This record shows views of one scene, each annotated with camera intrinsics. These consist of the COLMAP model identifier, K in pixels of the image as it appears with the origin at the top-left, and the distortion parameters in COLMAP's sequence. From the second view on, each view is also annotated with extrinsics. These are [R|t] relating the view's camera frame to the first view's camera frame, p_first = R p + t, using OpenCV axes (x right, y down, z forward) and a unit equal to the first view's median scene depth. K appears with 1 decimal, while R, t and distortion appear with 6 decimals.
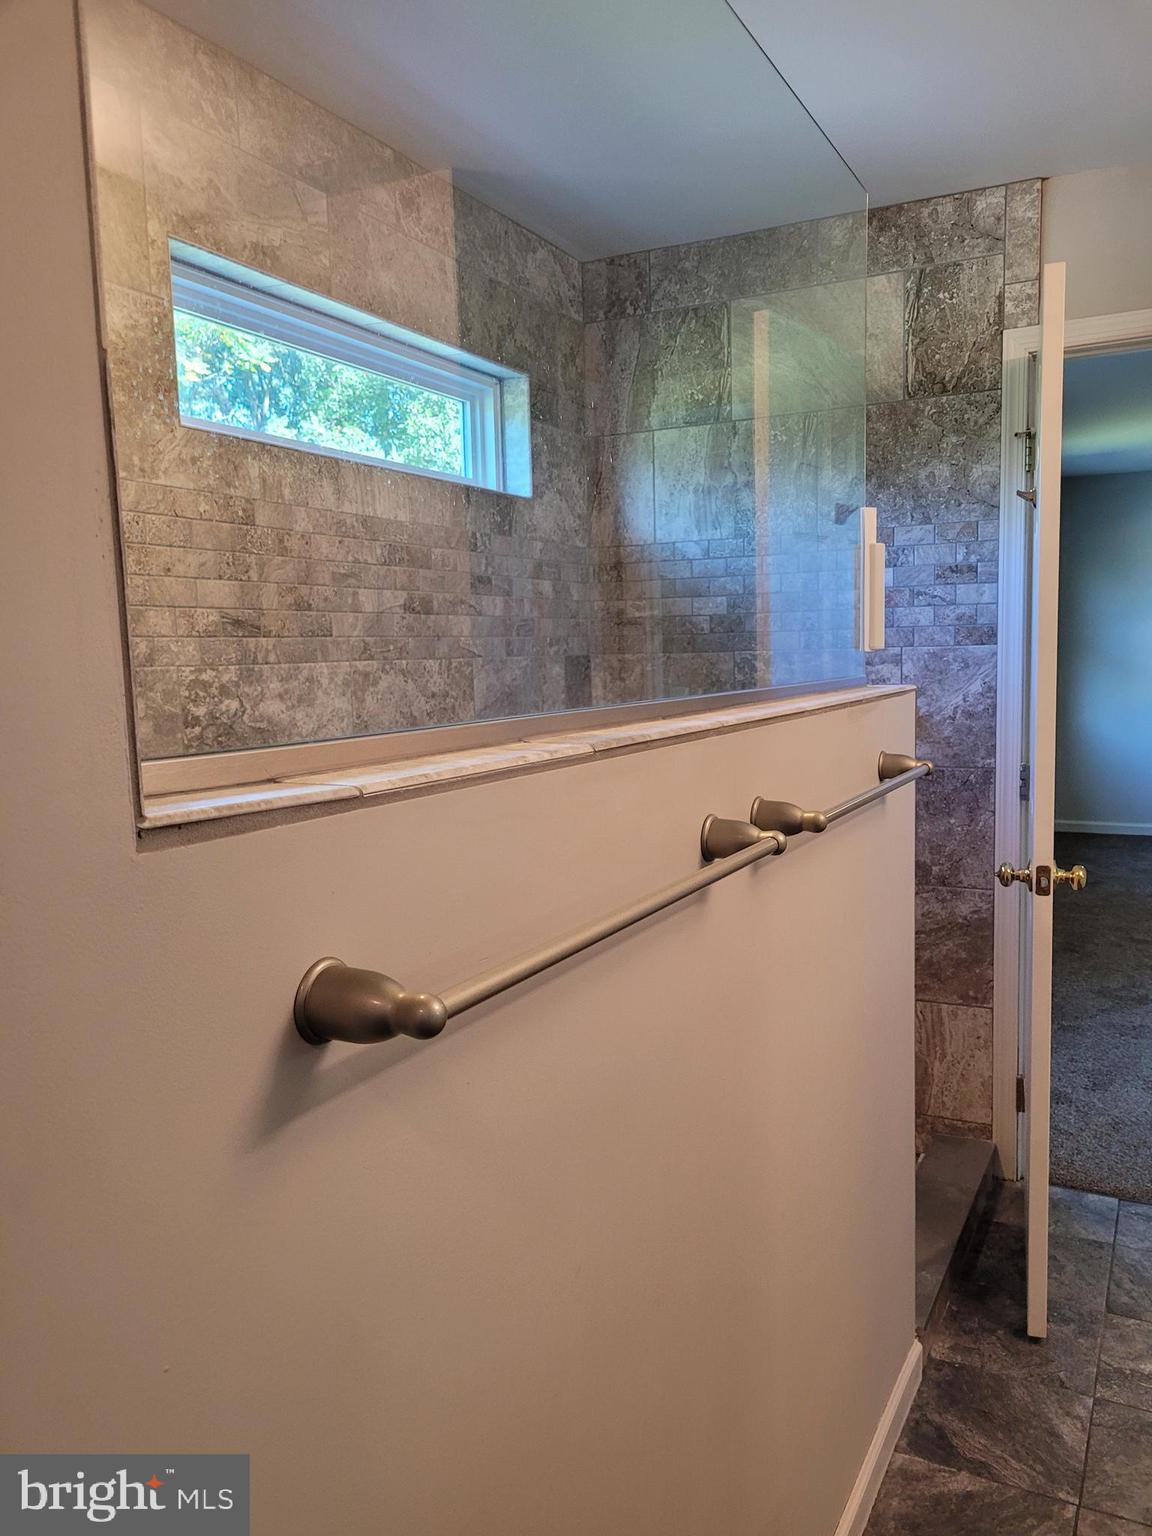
lens RADIAL K [[1169.1, 0, 577.7], [0, 1169.1, 770.6], [0, 0, 1]] dist [0.041273, -0.034915]
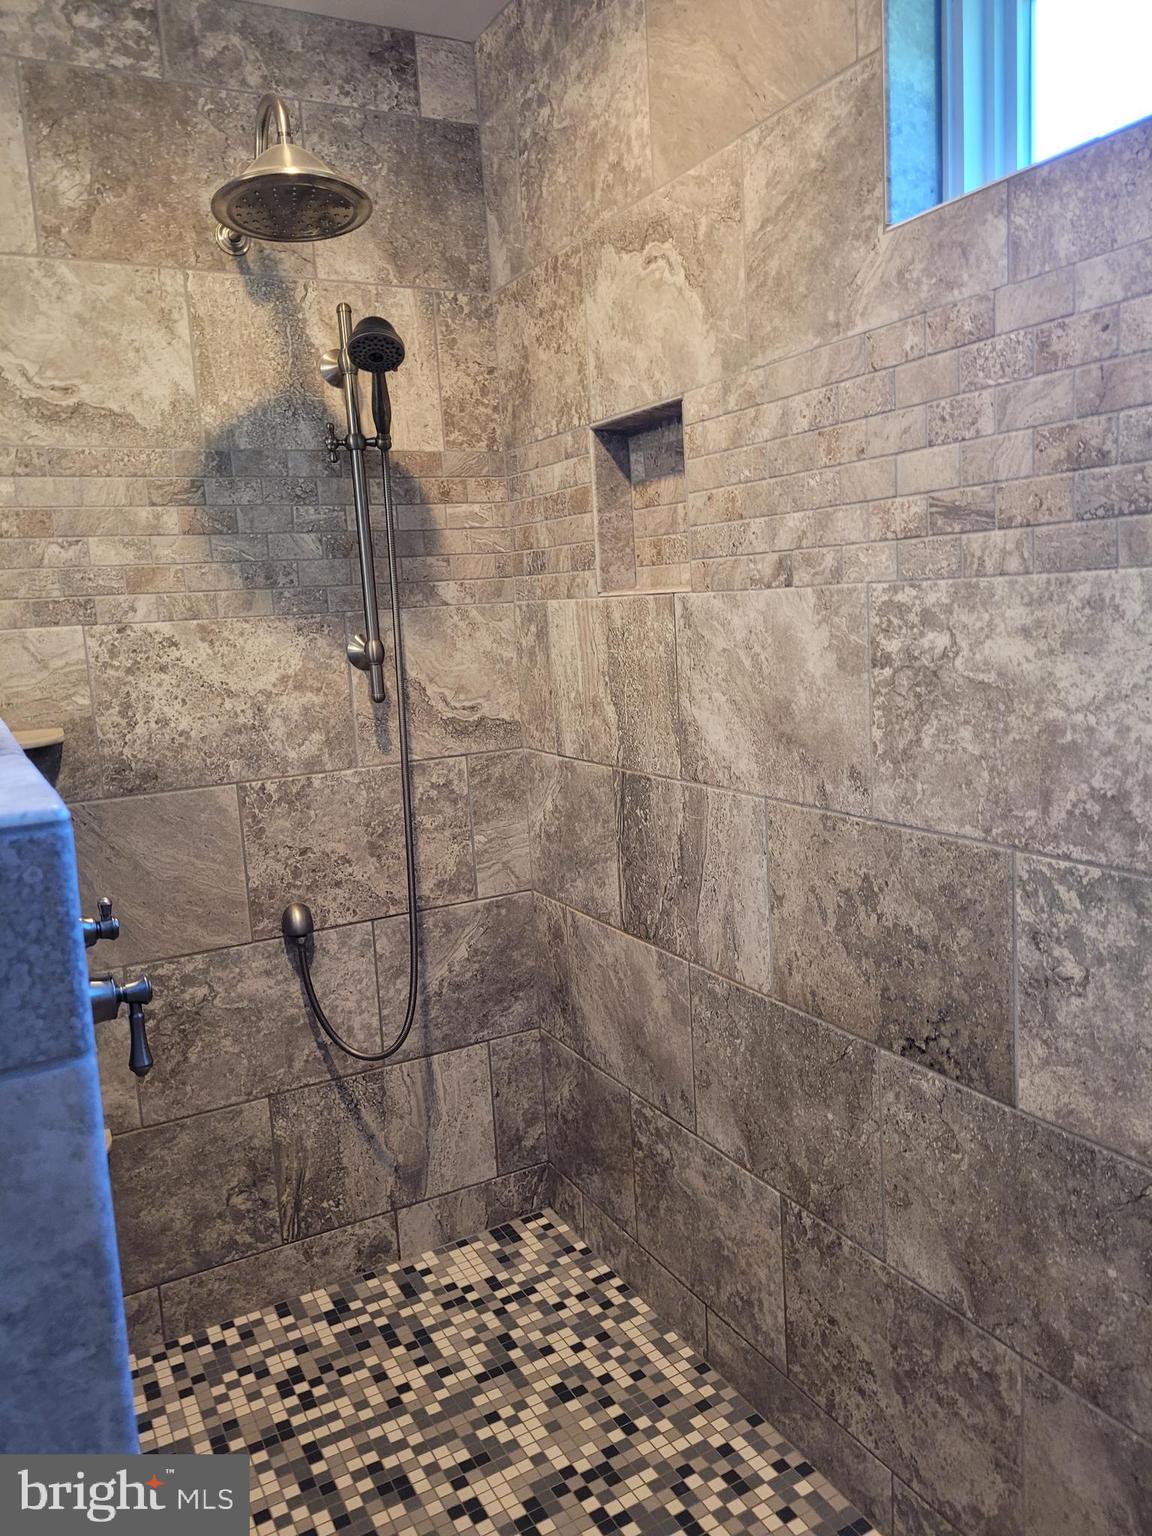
lens RADIAL K [[1169.1, 0, 576.6], [0, 1169.1, 766.9], [0, 0, 1]] dist [0.041273, -0.034915]
pose [[-0.561347, 0.175337, -0.808793, 0.313554], [-0.011985, 0.975474, 0.219789, -0.112137], [0.827494, 0.133071, -0.545478, 1.044771]]
